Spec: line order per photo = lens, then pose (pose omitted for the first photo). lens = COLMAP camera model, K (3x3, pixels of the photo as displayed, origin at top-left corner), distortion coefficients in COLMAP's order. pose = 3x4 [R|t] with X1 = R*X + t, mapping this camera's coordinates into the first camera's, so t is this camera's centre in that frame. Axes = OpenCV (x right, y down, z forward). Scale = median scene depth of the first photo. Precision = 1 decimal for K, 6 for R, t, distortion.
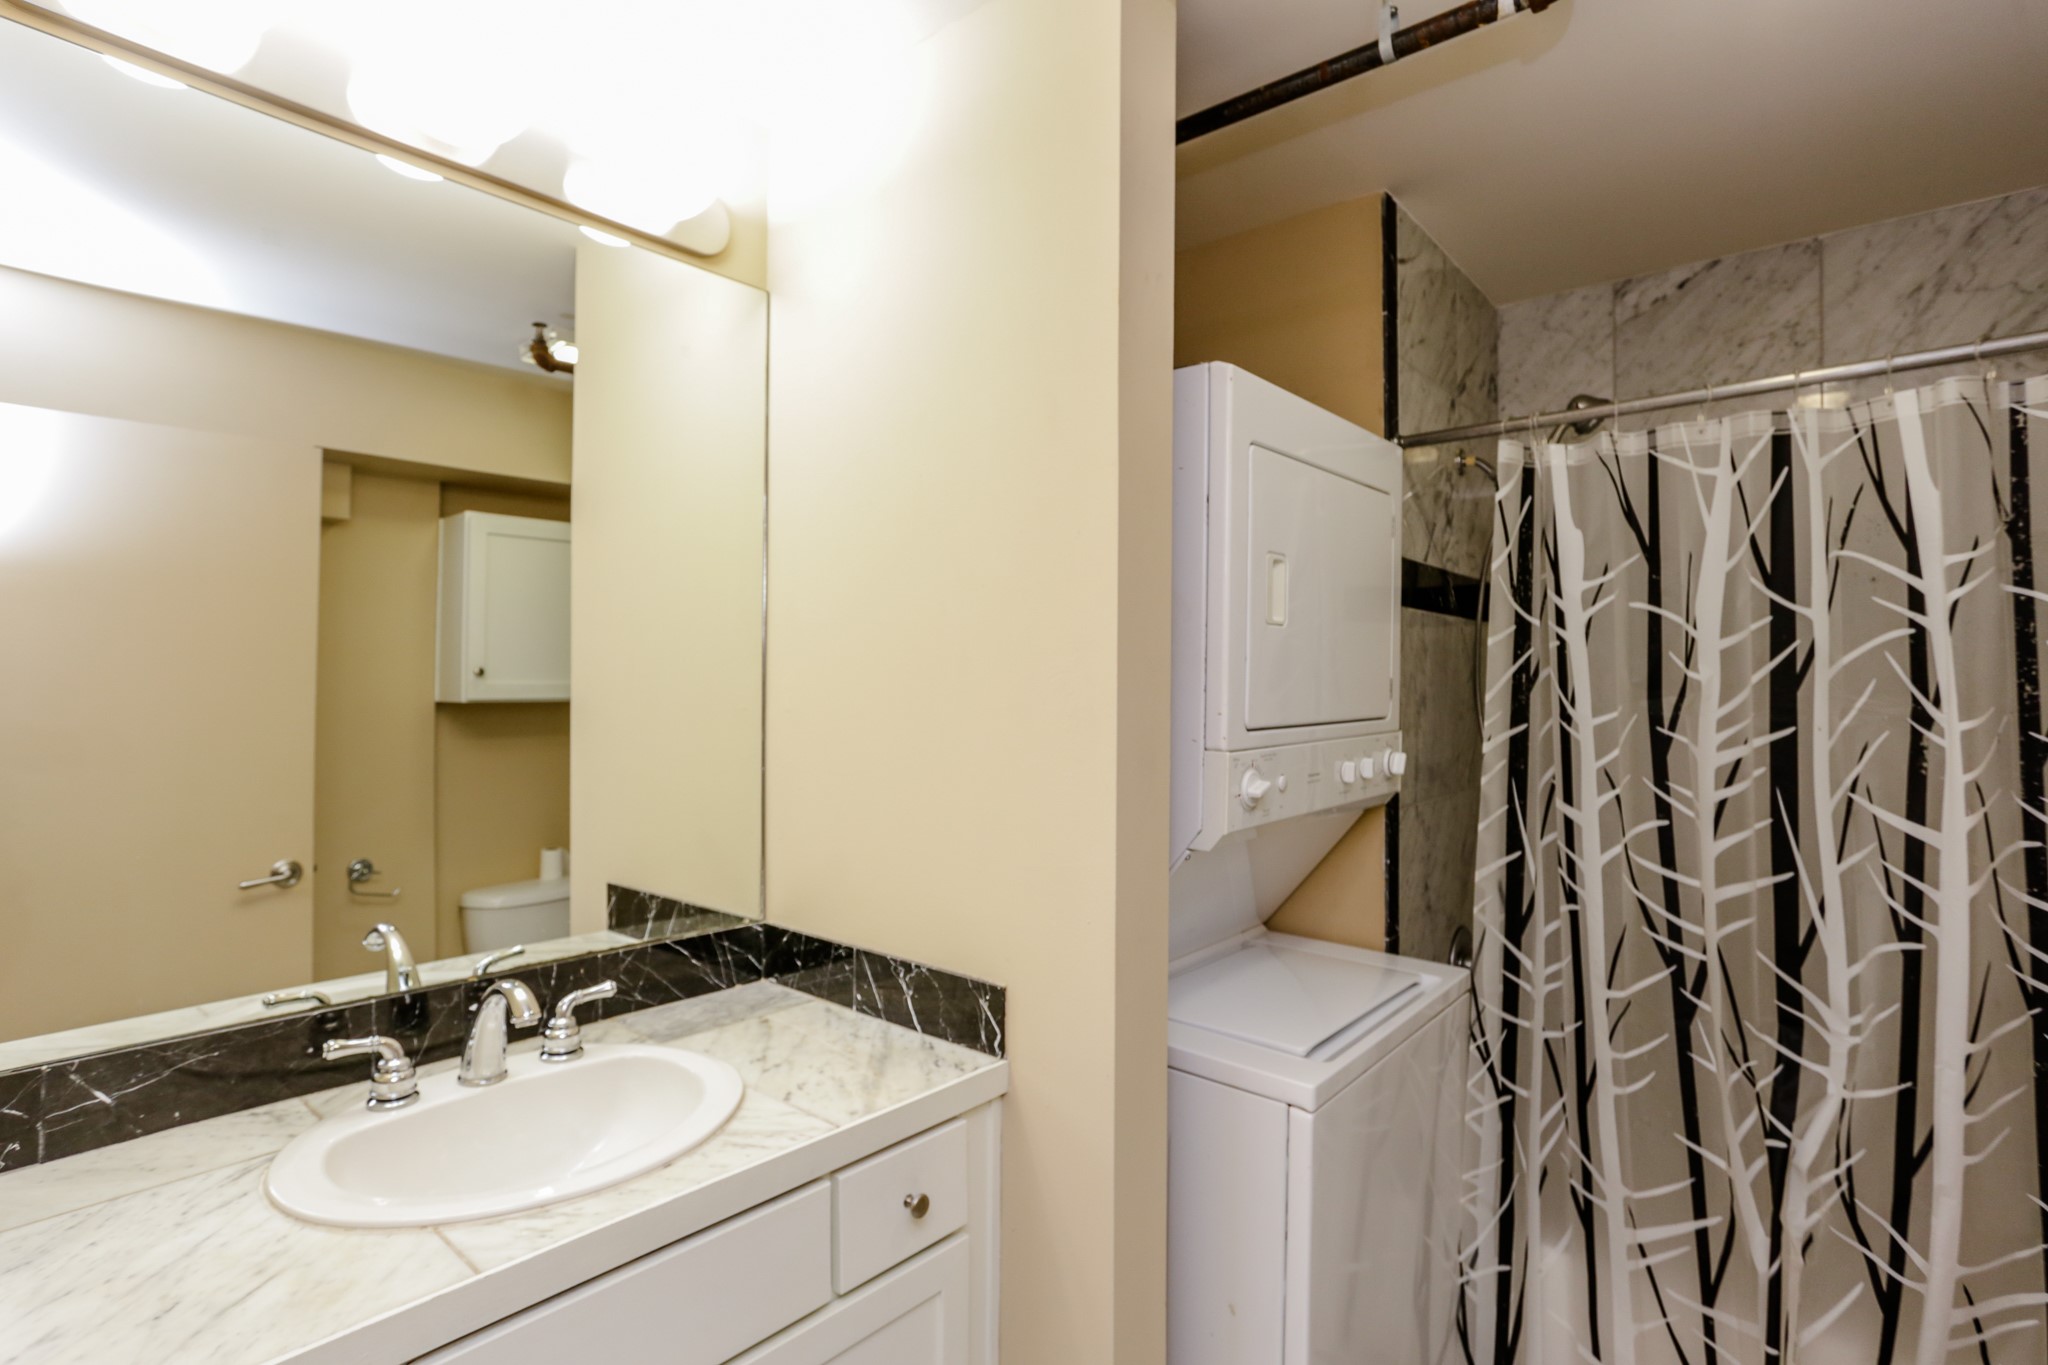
lens RADIAL K [[1003.8, 0, 1029.9], [0, 1003.8, 686.7], [0, 0, 1]] dist [-0.031973, 0.016893]
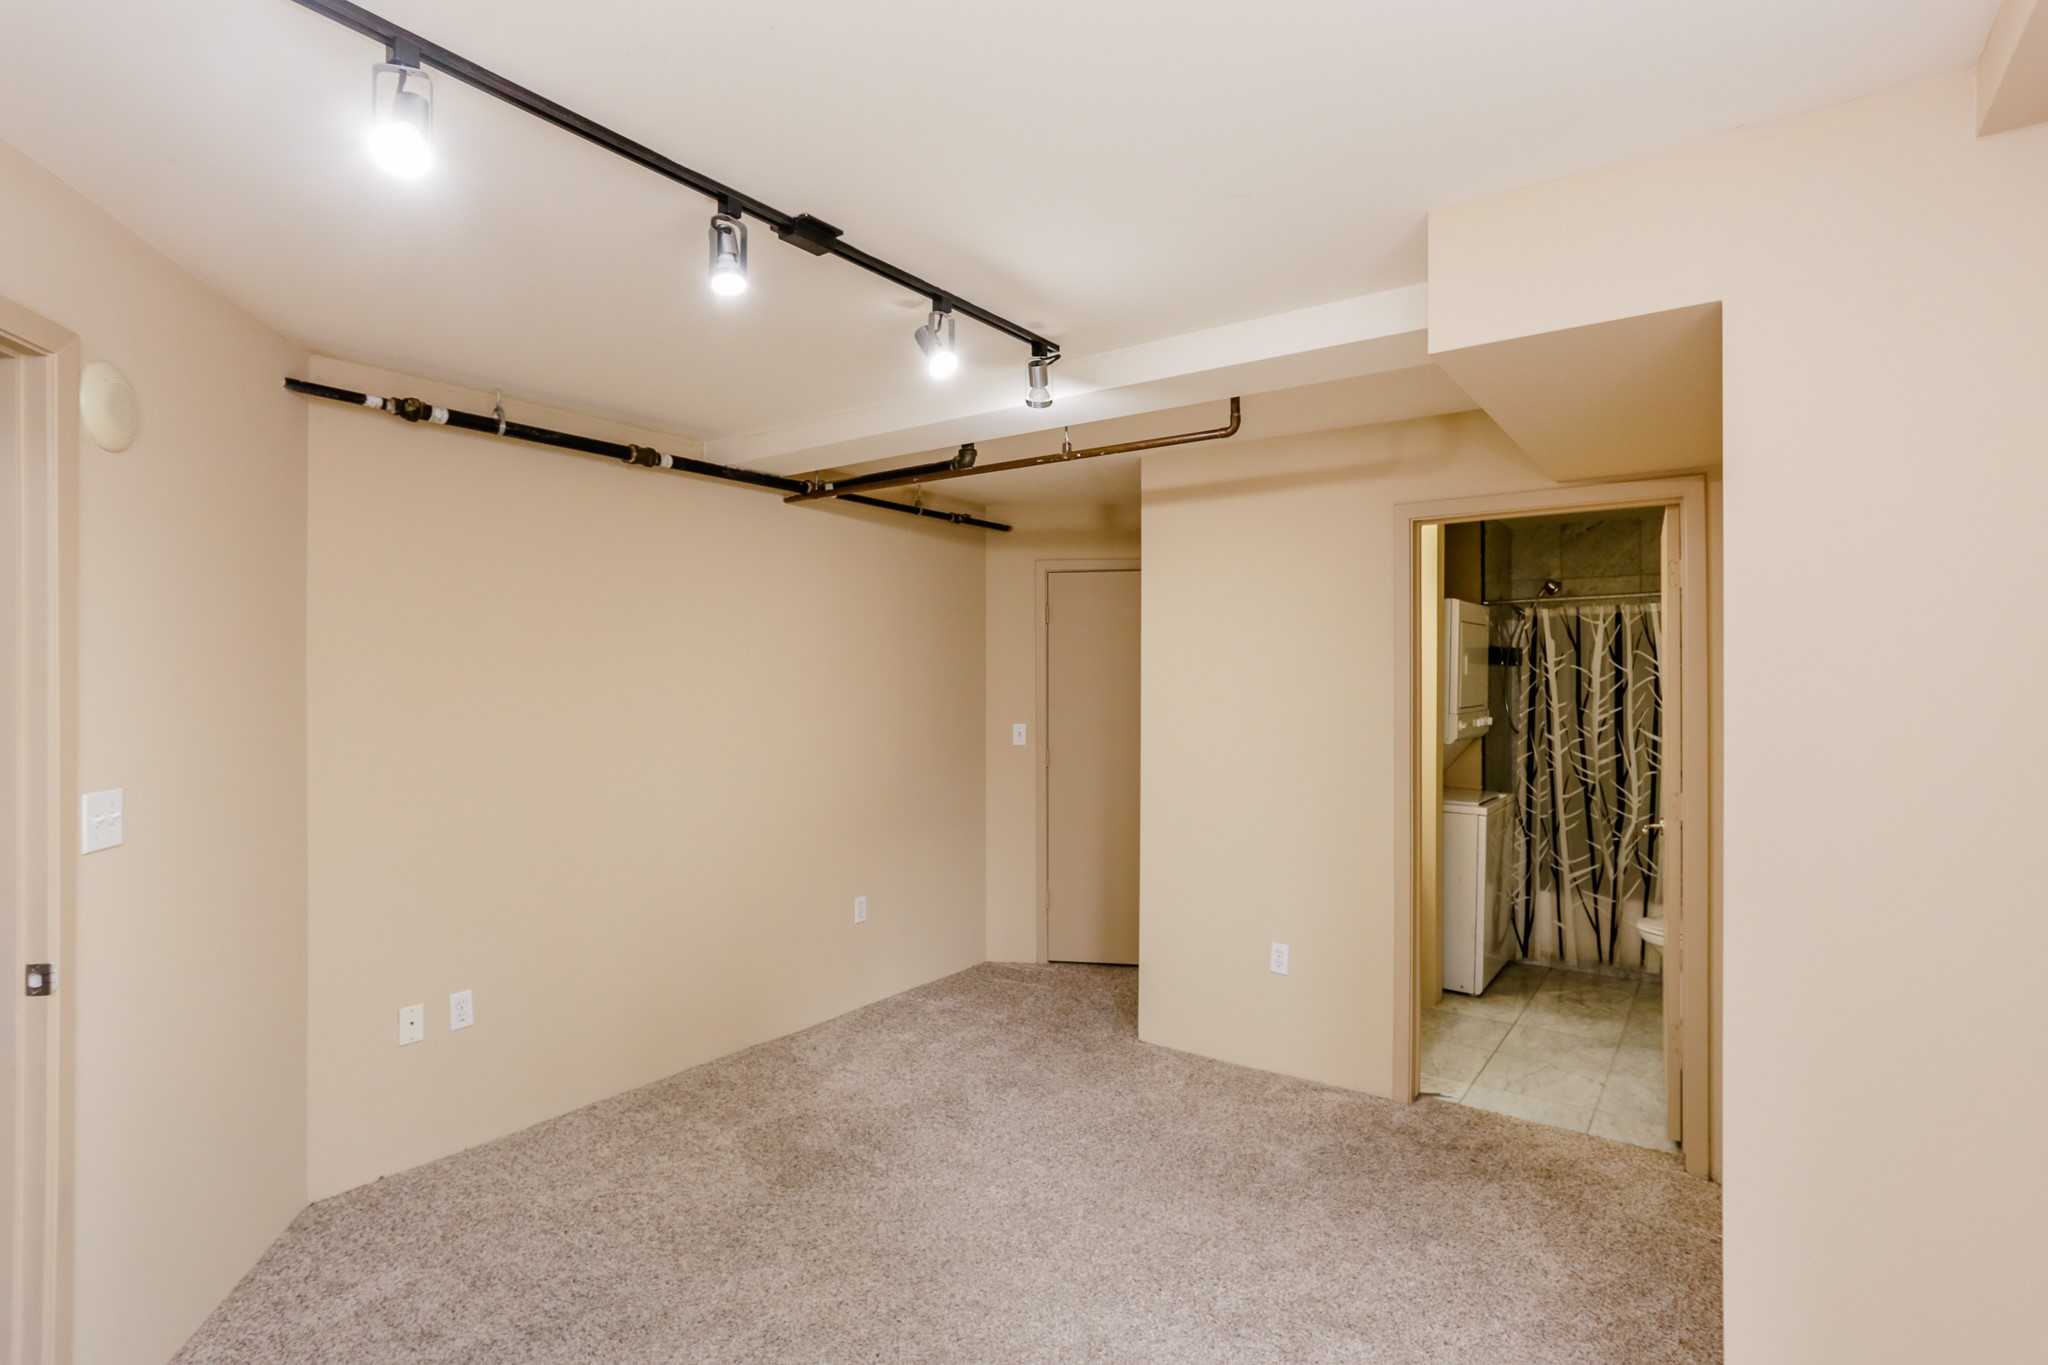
lens RADIAL K [[1003.8, 0, 1010.8], [0, 1003.8, 689.9], [0, 0, 1]] dist [-0.031973, 0.016893]
pose [[0.998653, -0.006191, 0.051516, -1.242520], [0.005572, 0.999911, 0.012160, -0.058741], [-0.051586, -0.011857, 0.998598, -1.919278]]
